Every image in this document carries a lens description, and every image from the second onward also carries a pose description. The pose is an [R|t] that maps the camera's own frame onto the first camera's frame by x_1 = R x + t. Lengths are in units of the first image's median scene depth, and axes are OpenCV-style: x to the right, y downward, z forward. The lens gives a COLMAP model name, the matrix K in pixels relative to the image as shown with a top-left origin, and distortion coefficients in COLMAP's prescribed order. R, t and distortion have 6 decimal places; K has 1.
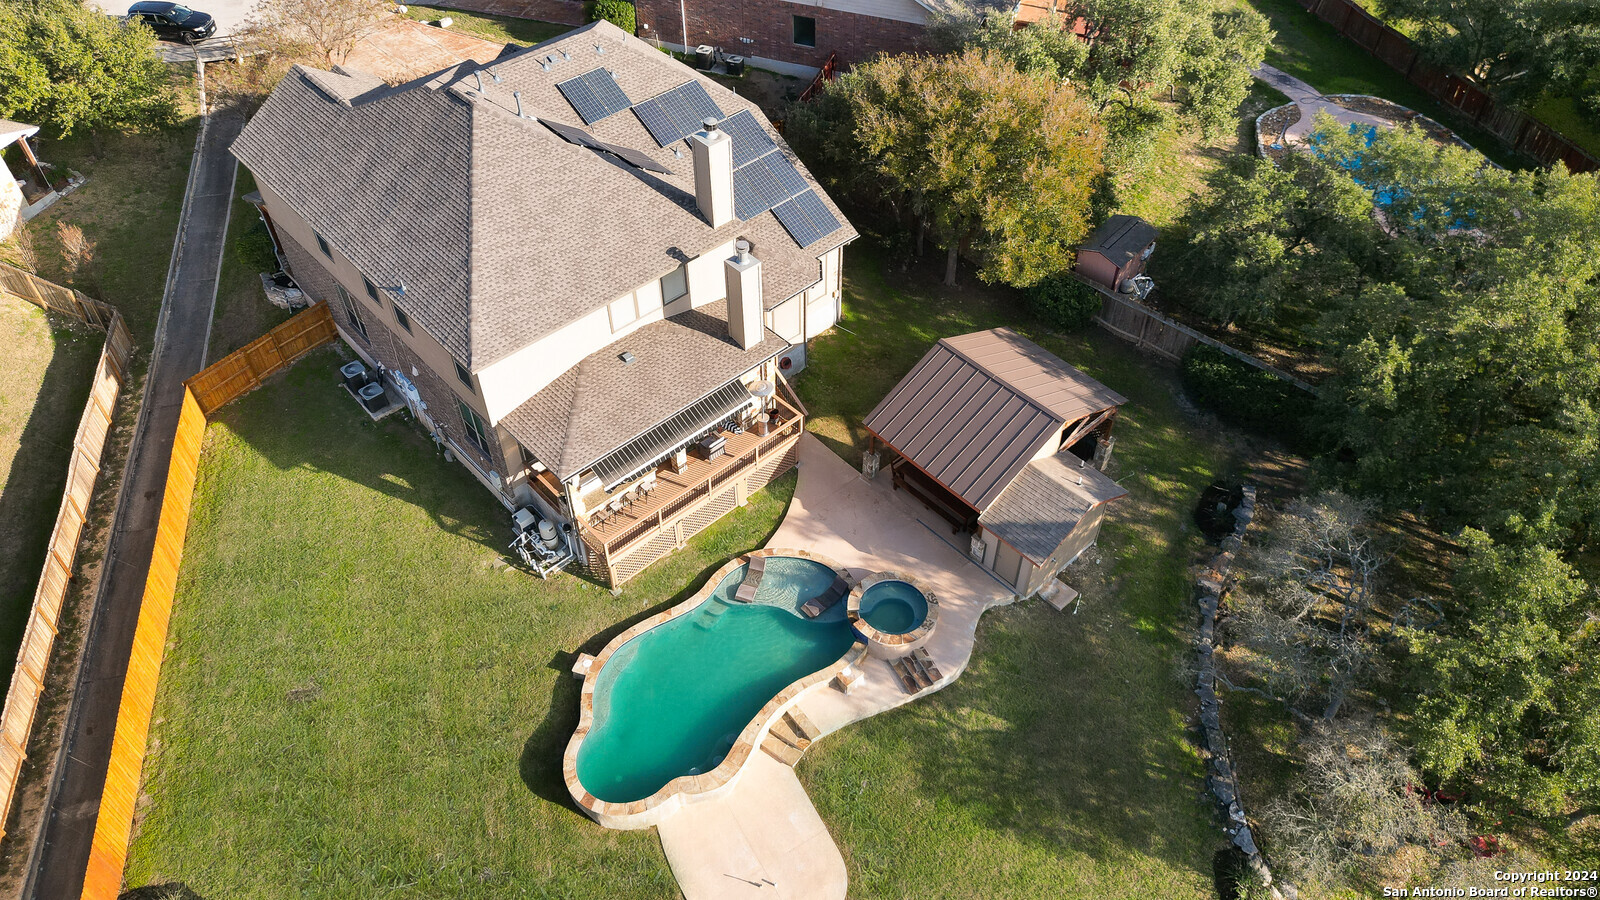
lens RADIAL K [[1124.8, 0, 800.0], [0, 1124.8, 450.0], [0, 0, 1]] dist [0.059991, -0.054057]
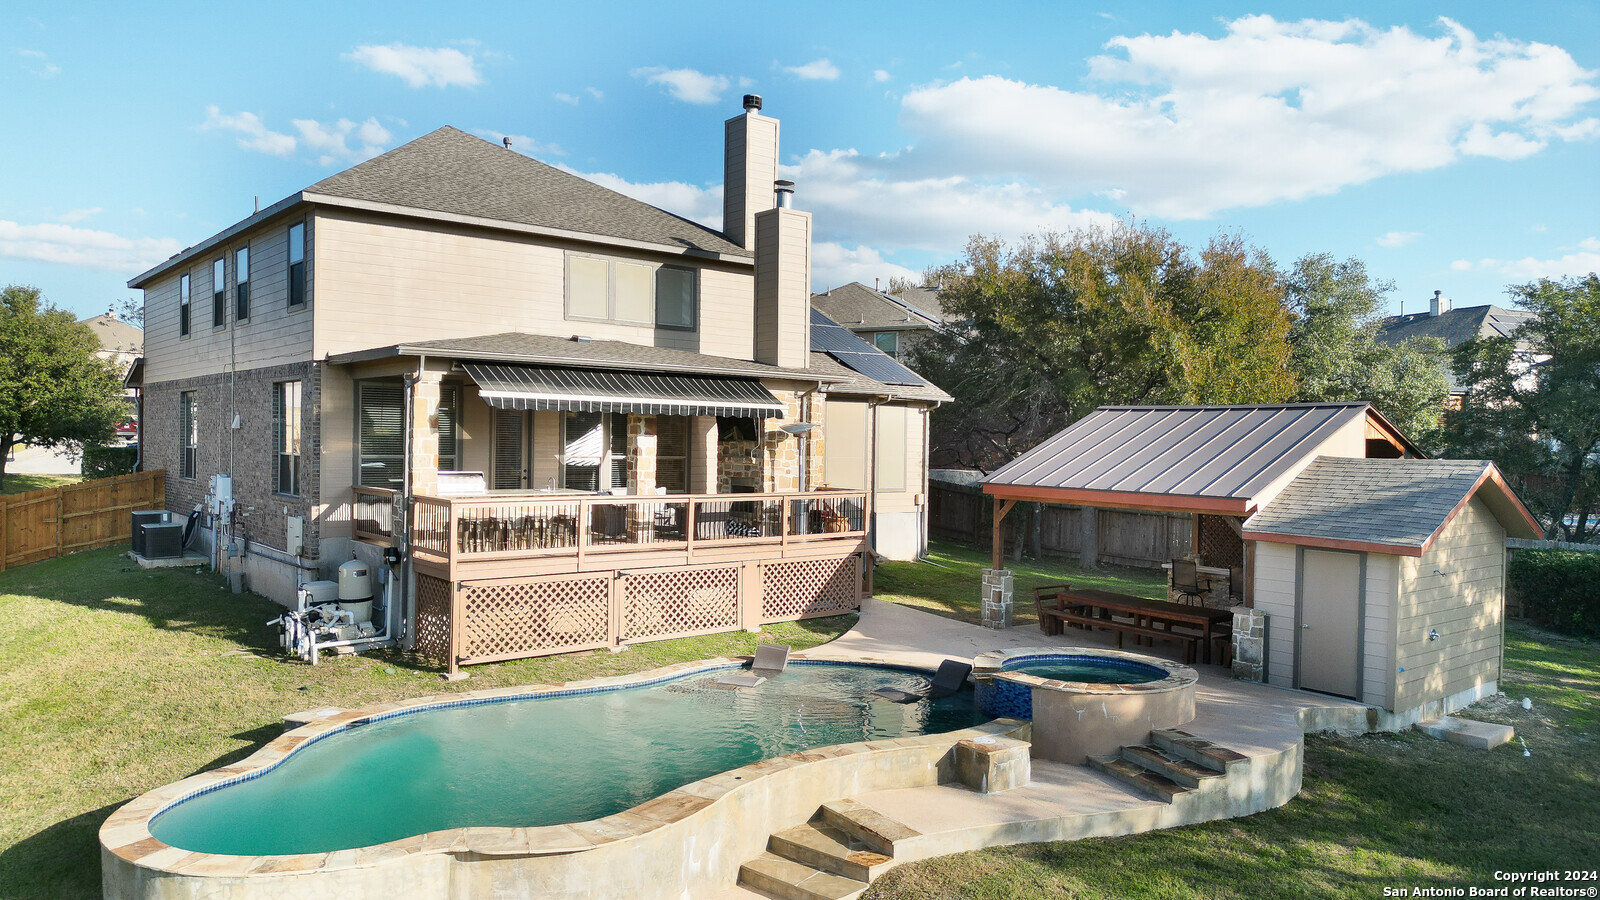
lens RADIAL K [[1124.8, 0, 800.0], [0, 1124.8, 450.0], [0, 0, 1]] dist [0.059991, -0.054057]
pose [[0.997955, 0.017458, -0.061486, 0.001301], [-0.055905, 0.704741, -0.707259, 0.369225], [0.030984, 0.709250, 0.704276, 0.607912]]
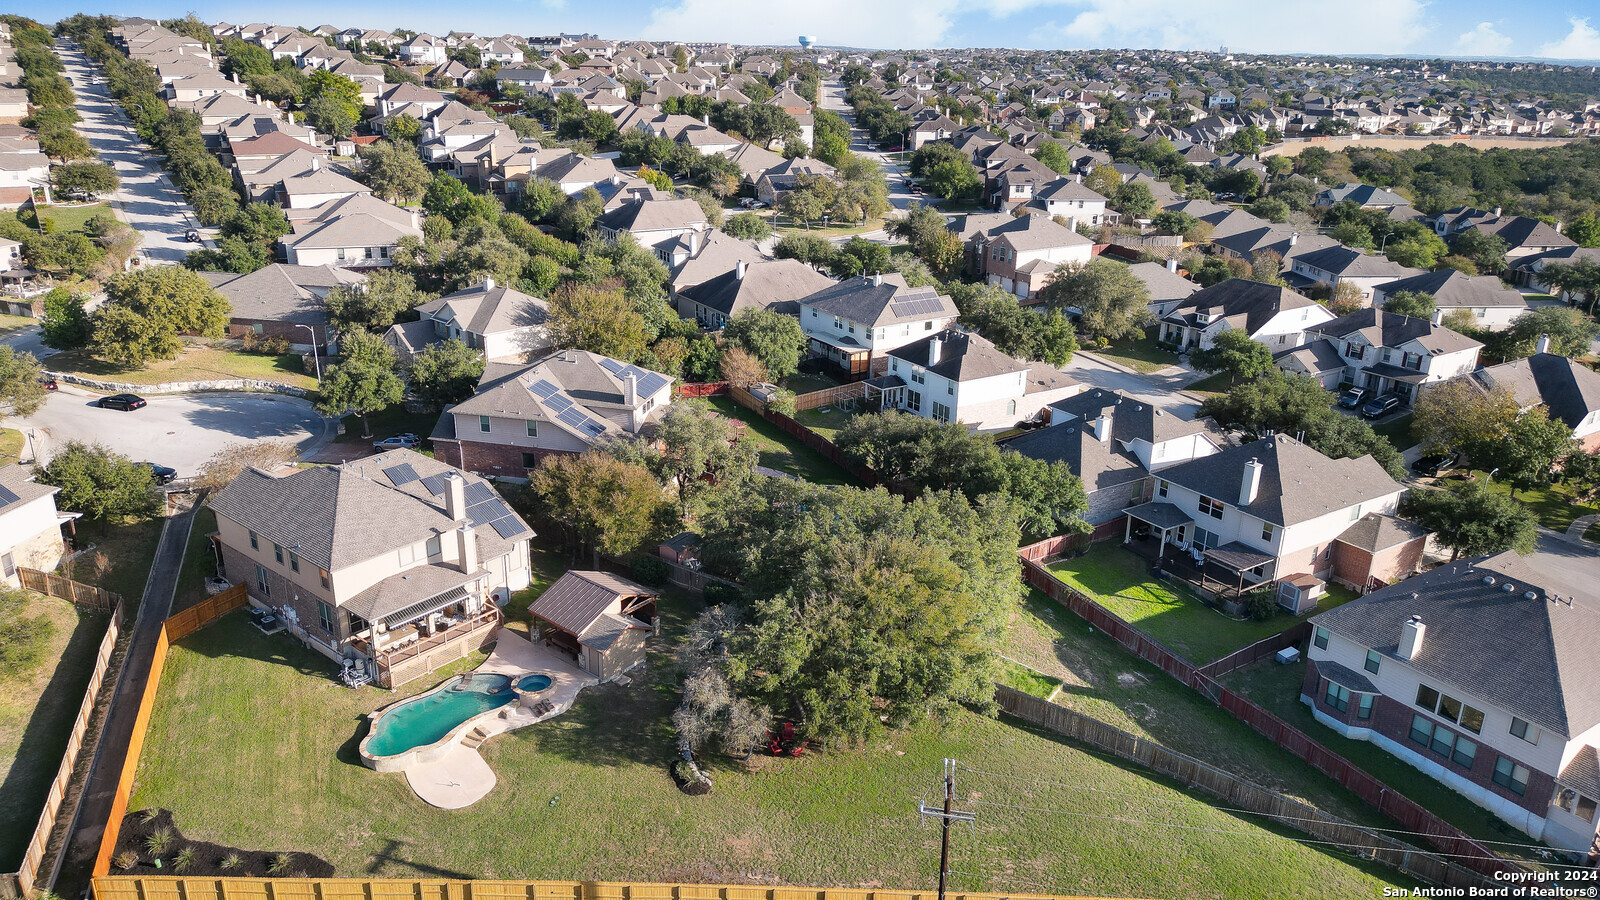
lens RADIAL K [[1124.8, 0, 800.0], [0, 1124.8, 450.0], [0, 0, 1]] dist [0.059991, -0.054057]
pose [[0.989651, -0.026915, 0.140952, 0.269202], [0.085325, 0.900121, -0.427202, 0.645284], [-0.115375, 0.434807, 0.893102, -1.028201]]
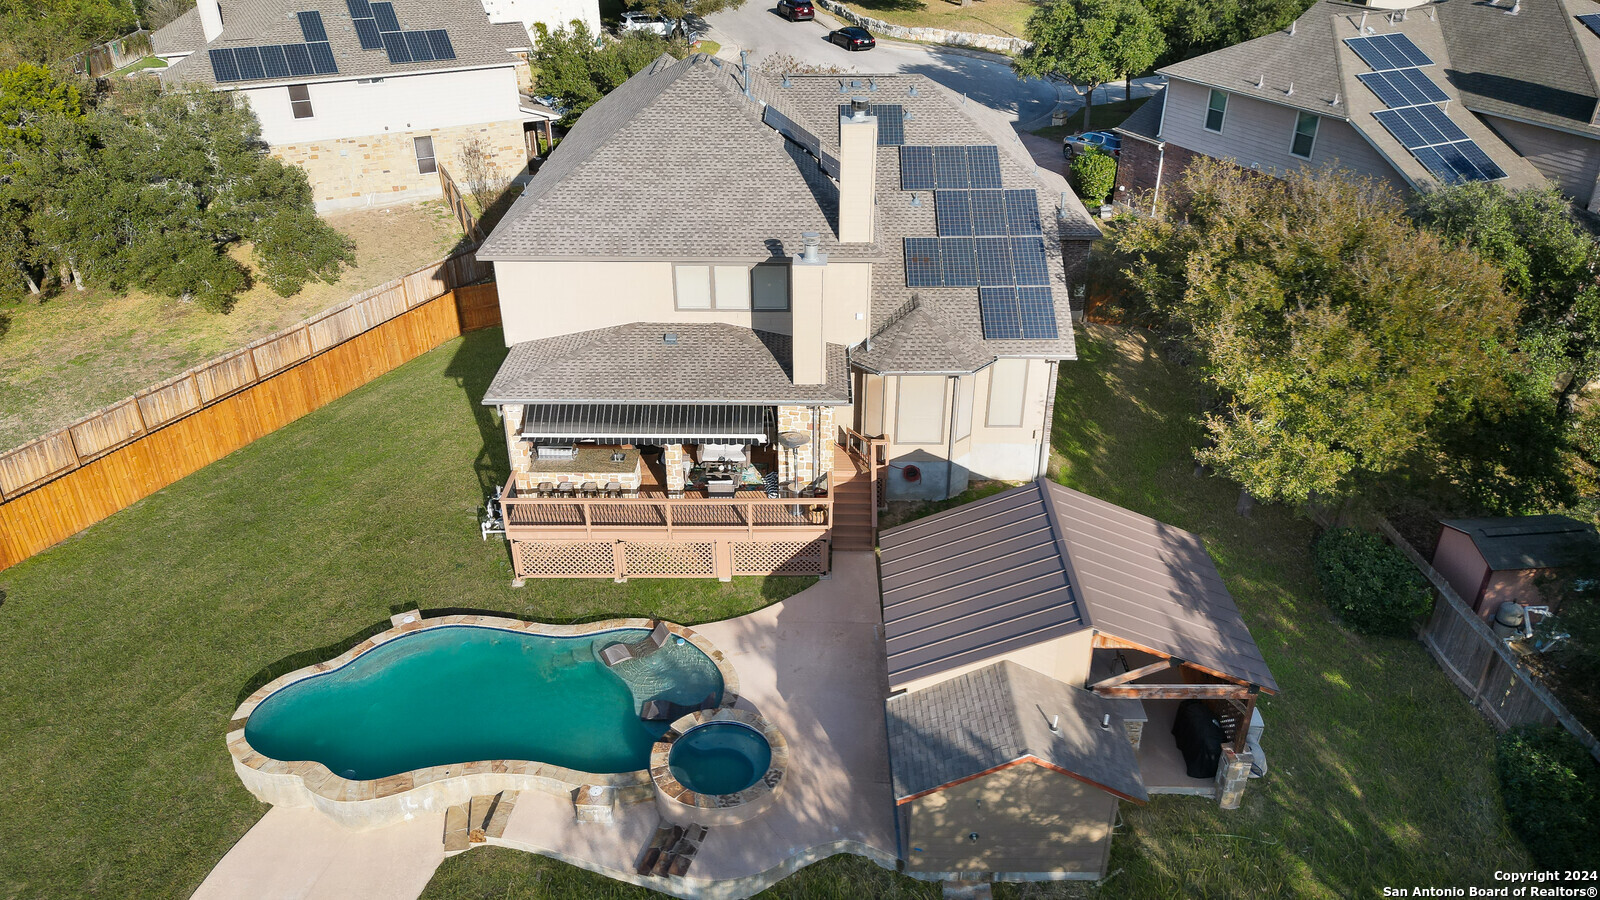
lens RADIAL K [[1124.8, 0, 800.0], [0, 1124.8, 450.0], [0, 0, 1]] dist [0.059991, -0.054057]
pose [[0.726078, 0.336599, -0.599593, 0.430713], [-0.491680, 0.863734, -0.110518, 0.032763], [0.480688, 0.375053, 0.792638, 0.410305]]
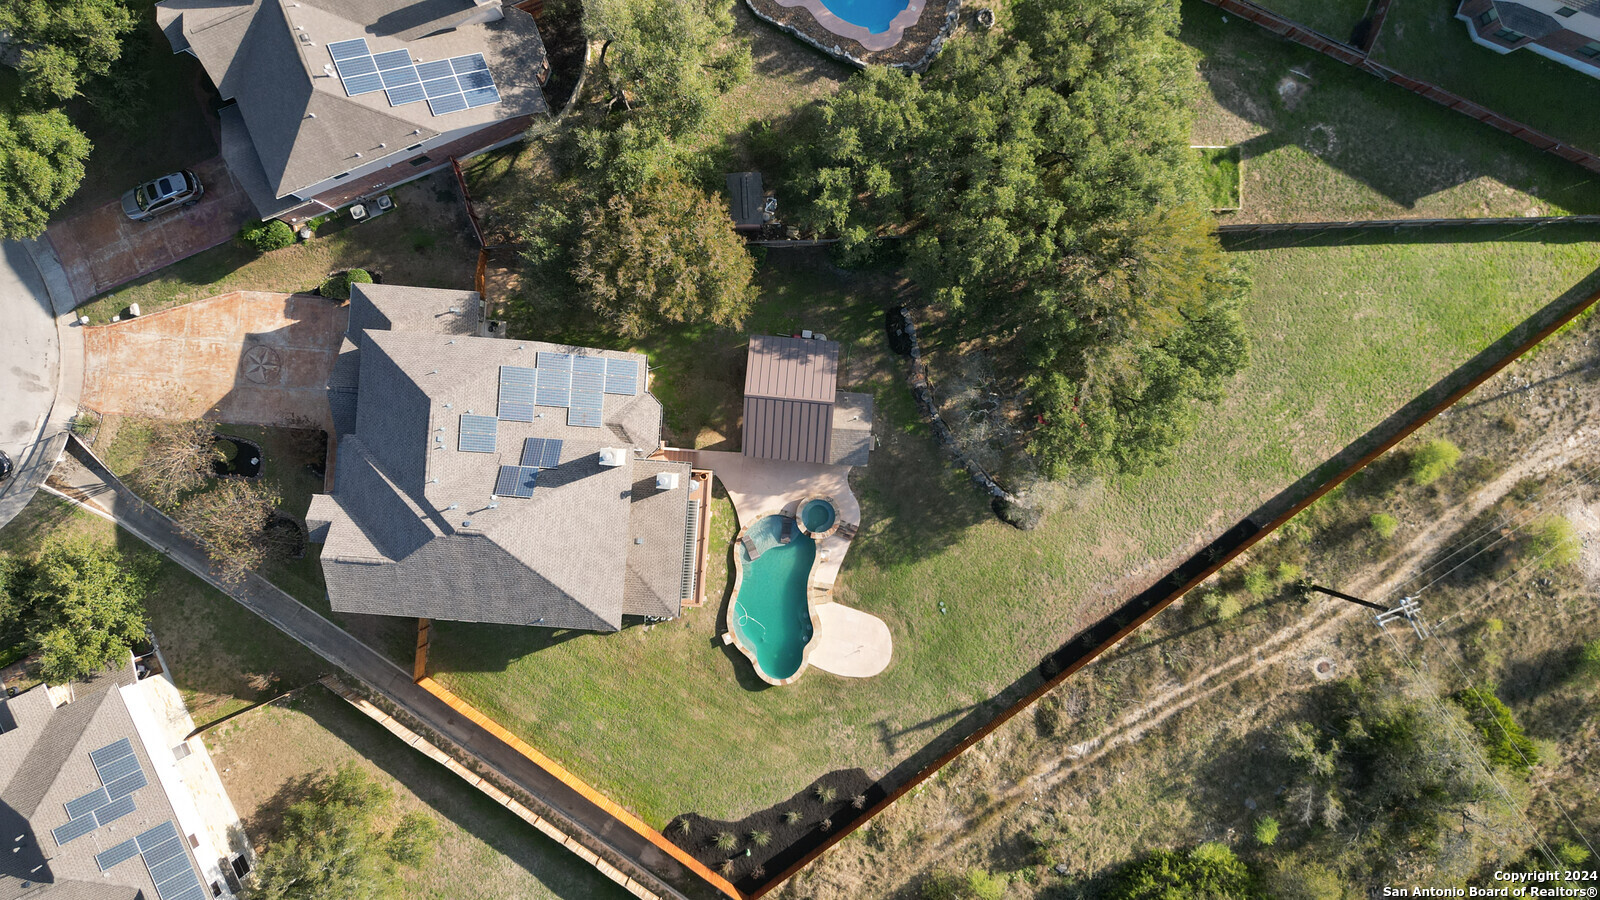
lens RADIAL K [[1124.8, 0, 800.0], [0, 1124.8, 450.0], [0, 0, 1]] dist [0.059991, -0.054057]
pose [[0.730518, -0.682802, -0.011191, 0.153837], [0.495687, 0.518912, 0.696437, -1.265729], [-0.469721, -0.514307, 0.717531, -0.342935]]
